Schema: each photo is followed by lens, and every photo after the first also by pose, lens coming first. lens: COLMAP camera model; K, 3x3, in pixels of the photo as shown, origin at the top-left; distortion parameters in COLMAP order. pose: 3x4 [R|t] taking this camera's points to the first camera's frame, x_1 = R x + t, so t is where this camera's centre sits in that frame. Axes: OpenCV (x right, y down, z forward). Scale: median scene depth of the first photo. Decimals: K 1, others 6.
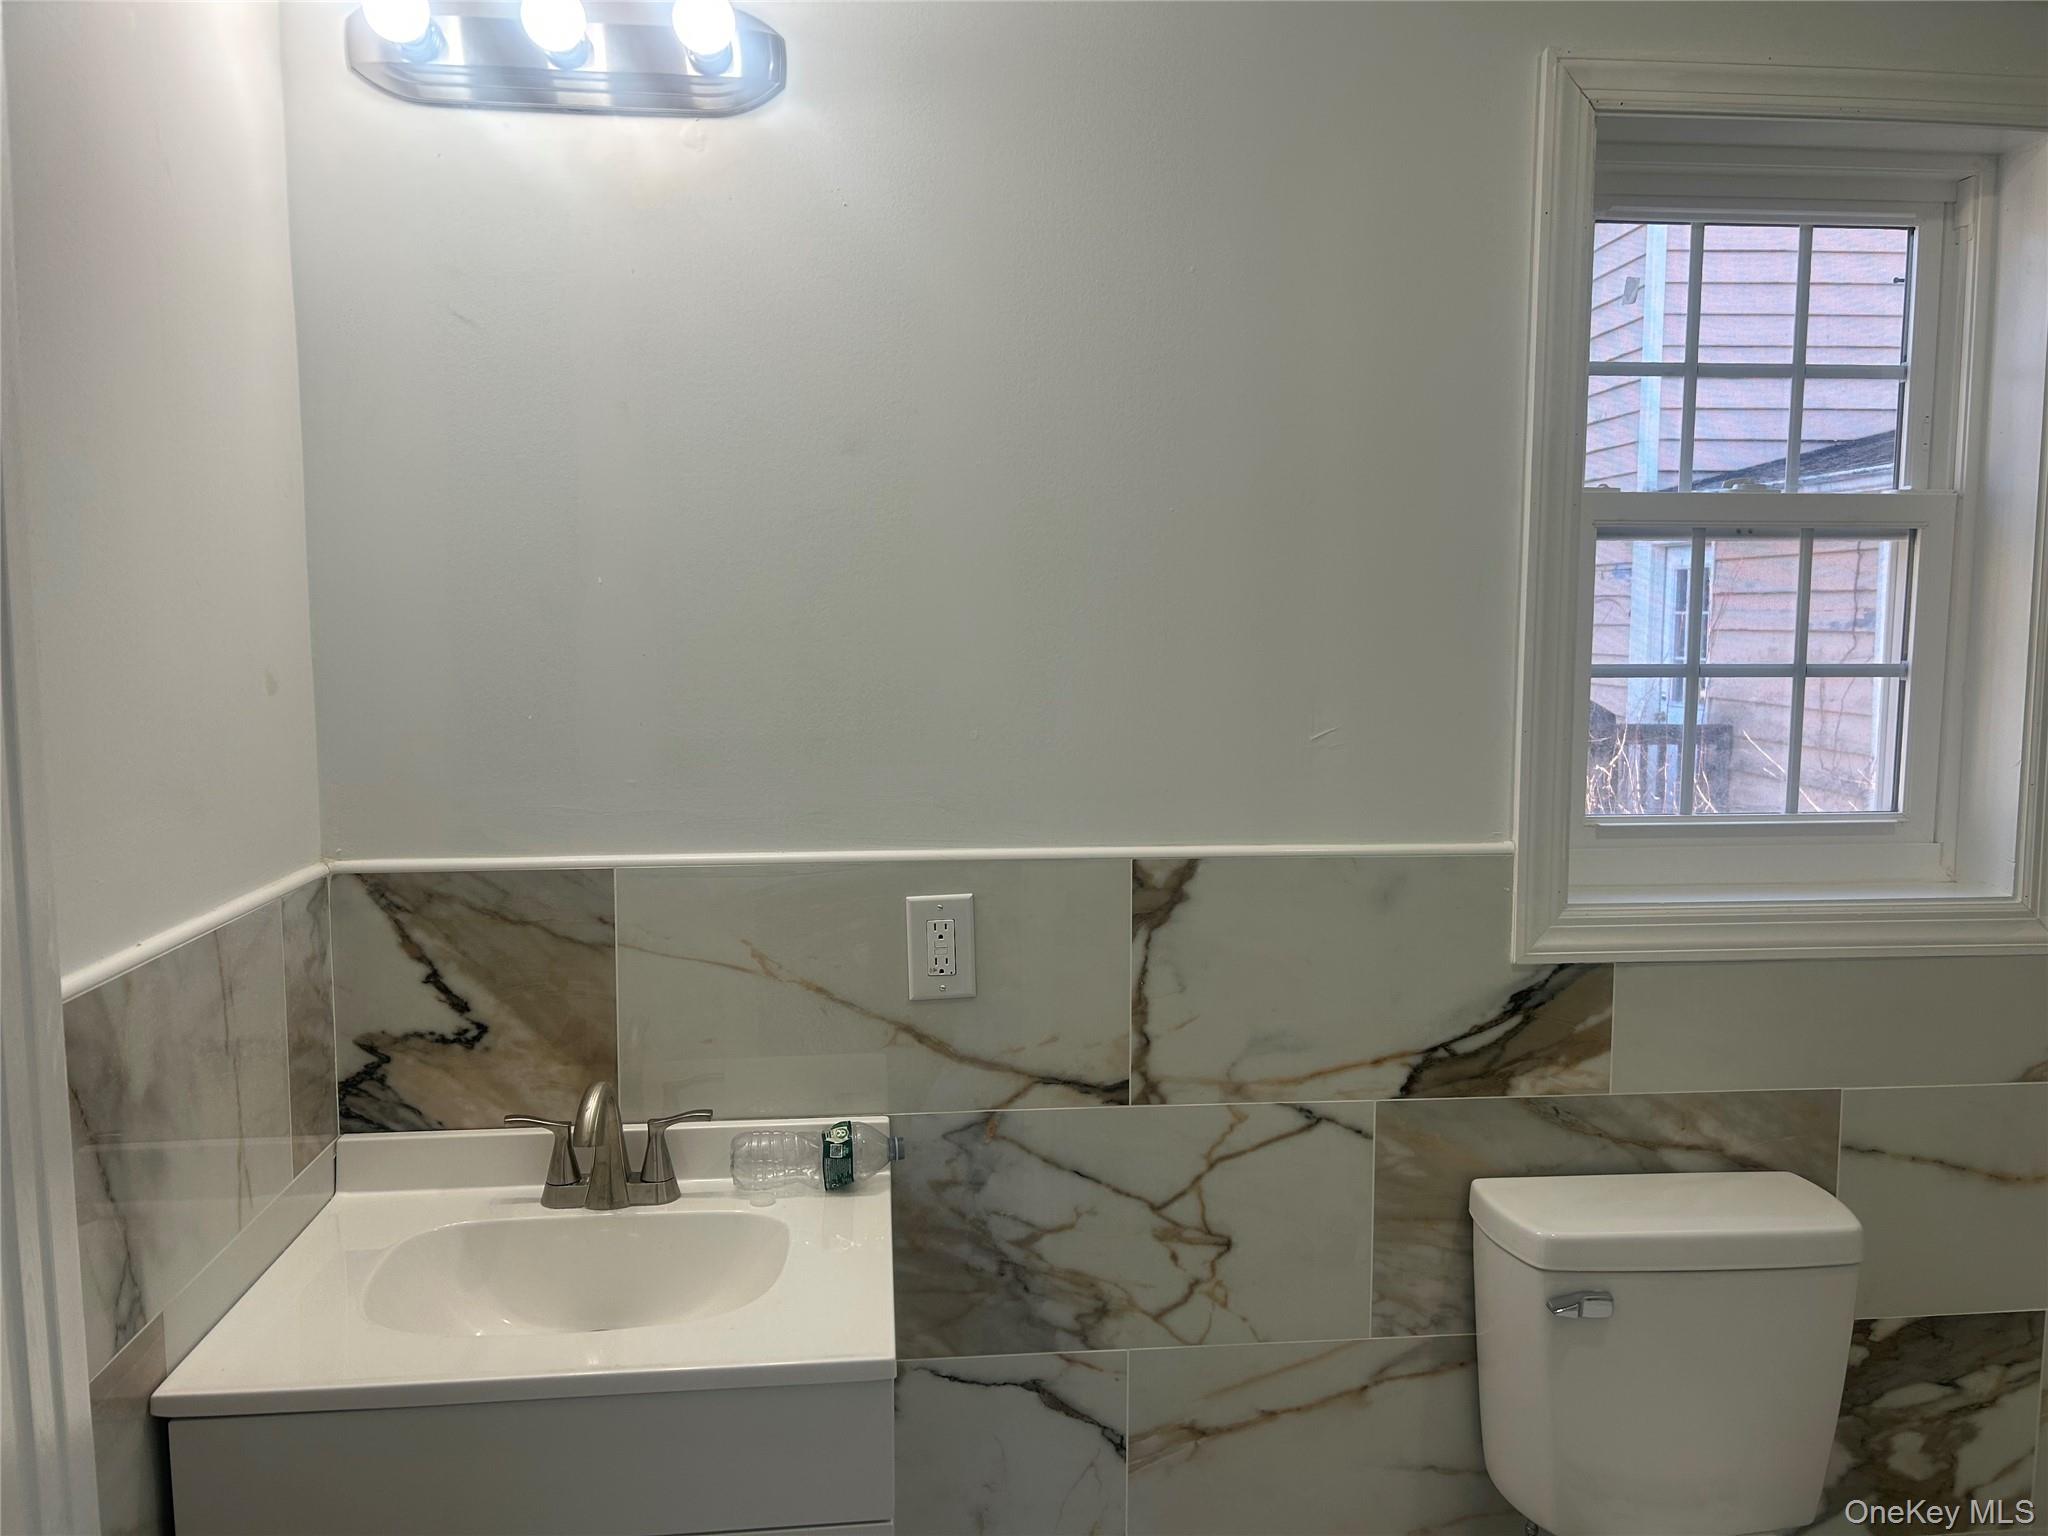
lens RADIAL K [[1537.7, 0, 1018.6], [0, 1537.7, 779.8], [0, 0, 1]] dist [0.054211, -0.068389]
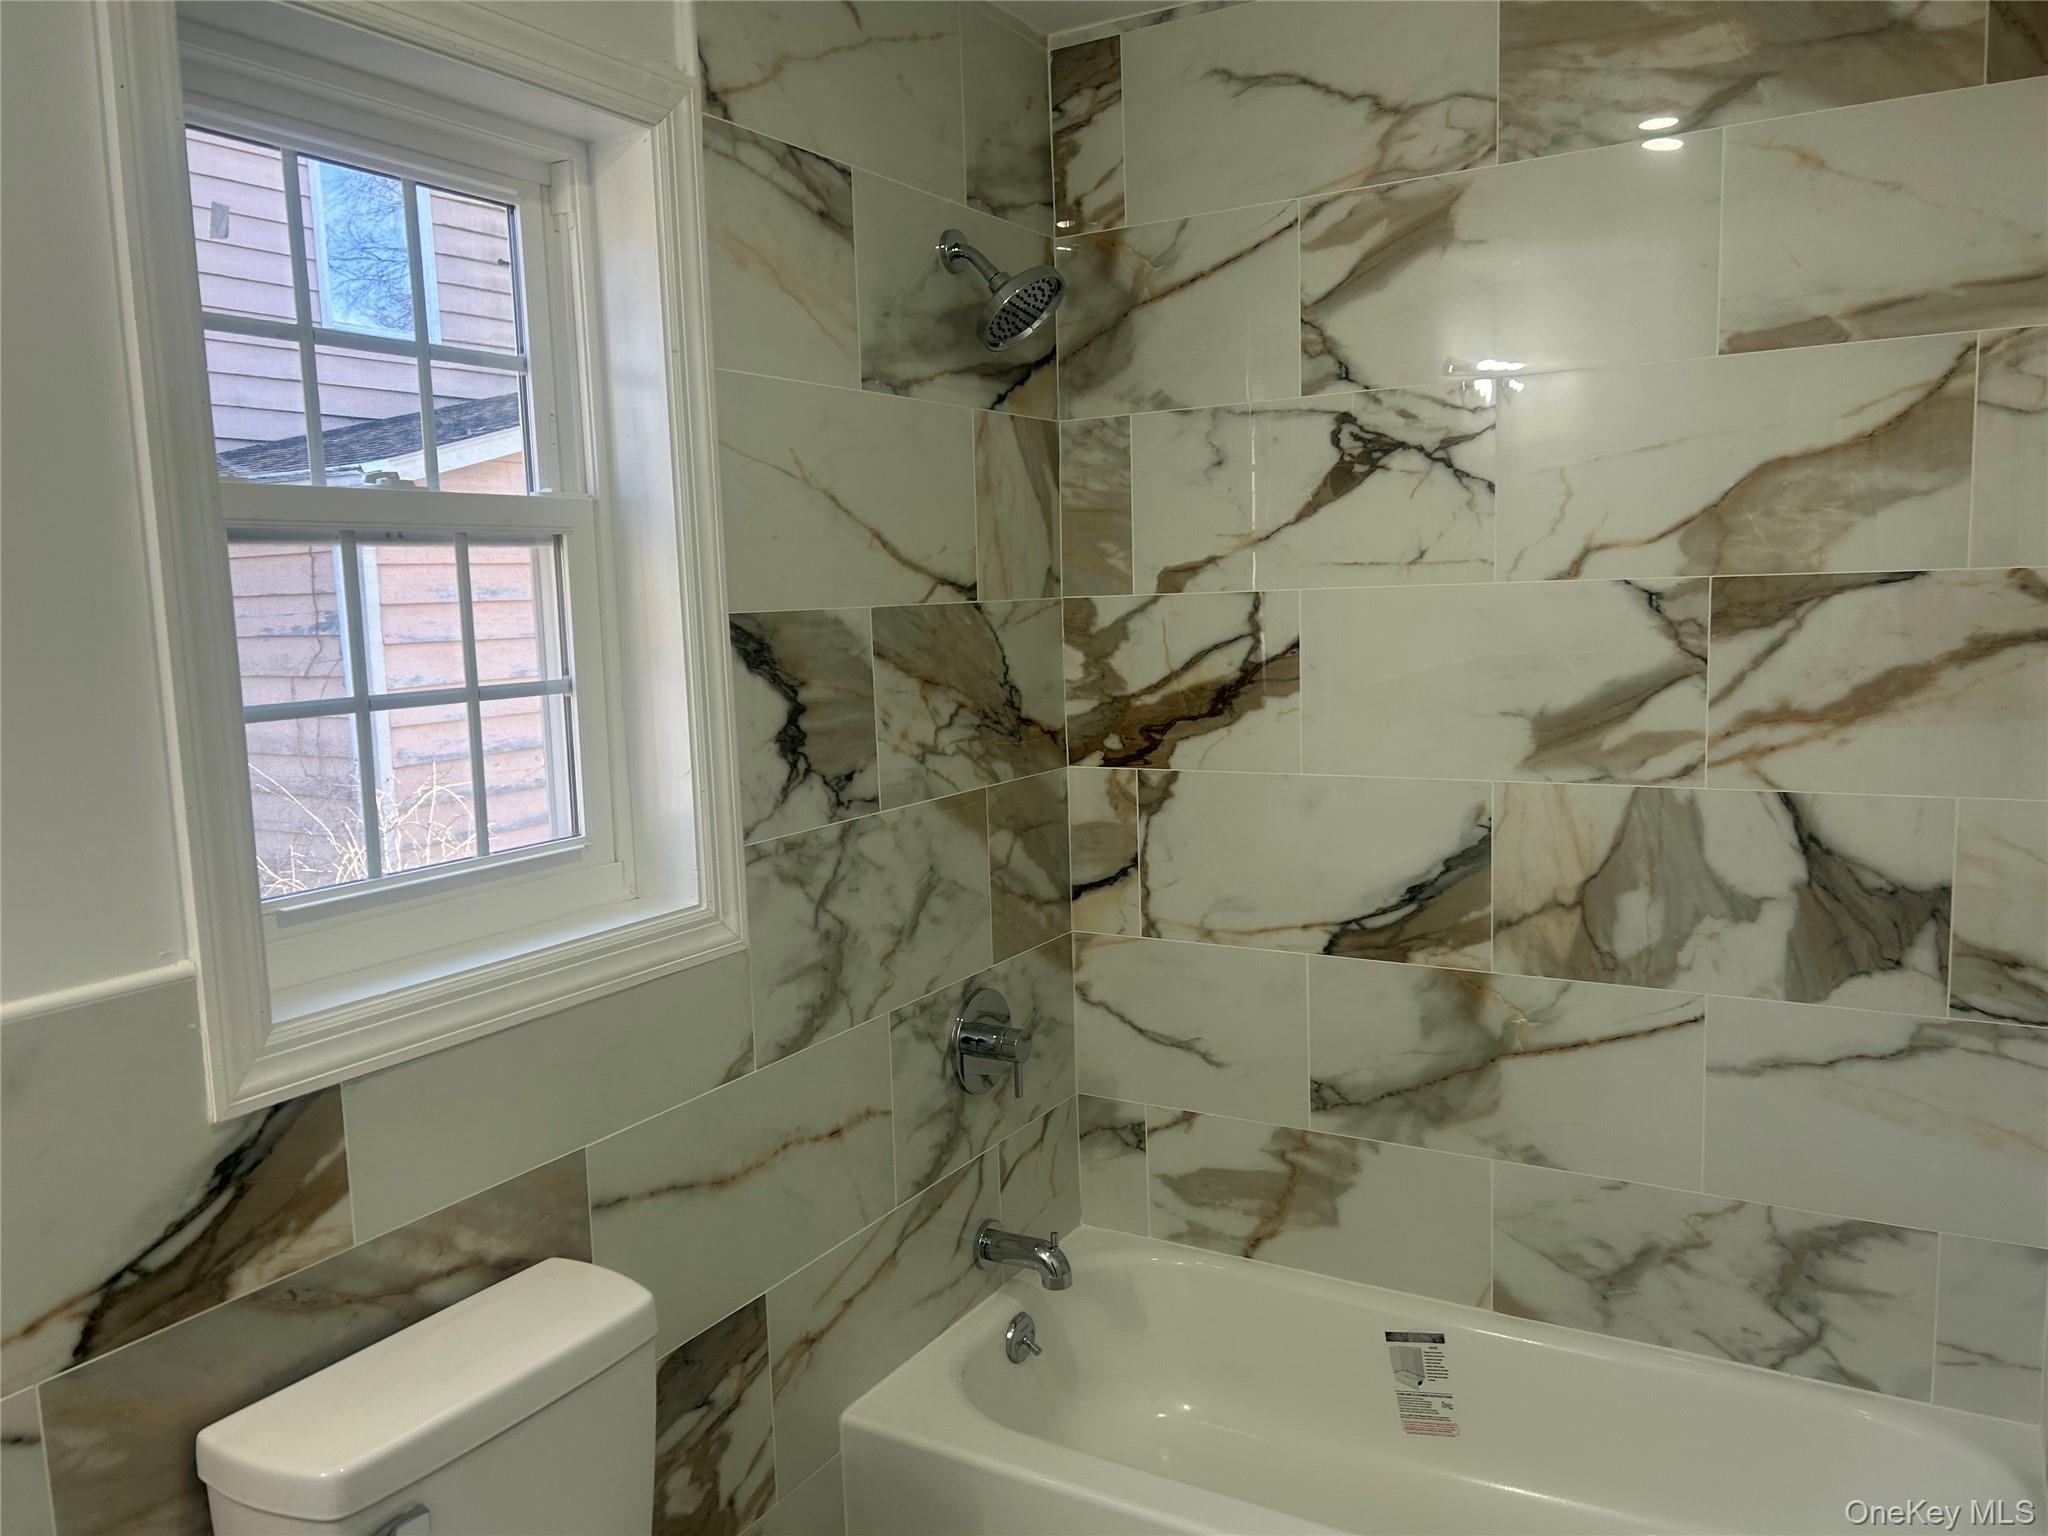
lens RADIAL K [[1537.7, 0, 1018.6], [0, 1537.7, 779.8], [0, 0, 1]] dist [0.054211, -0.068389]
pose [[0.582366, -0.119333, 0.804121, -0.028716], [0.119957, 0.990953, 0.060184, -0.039614], [-0.804028, 0.061411, 0.591412, 0.244707]]
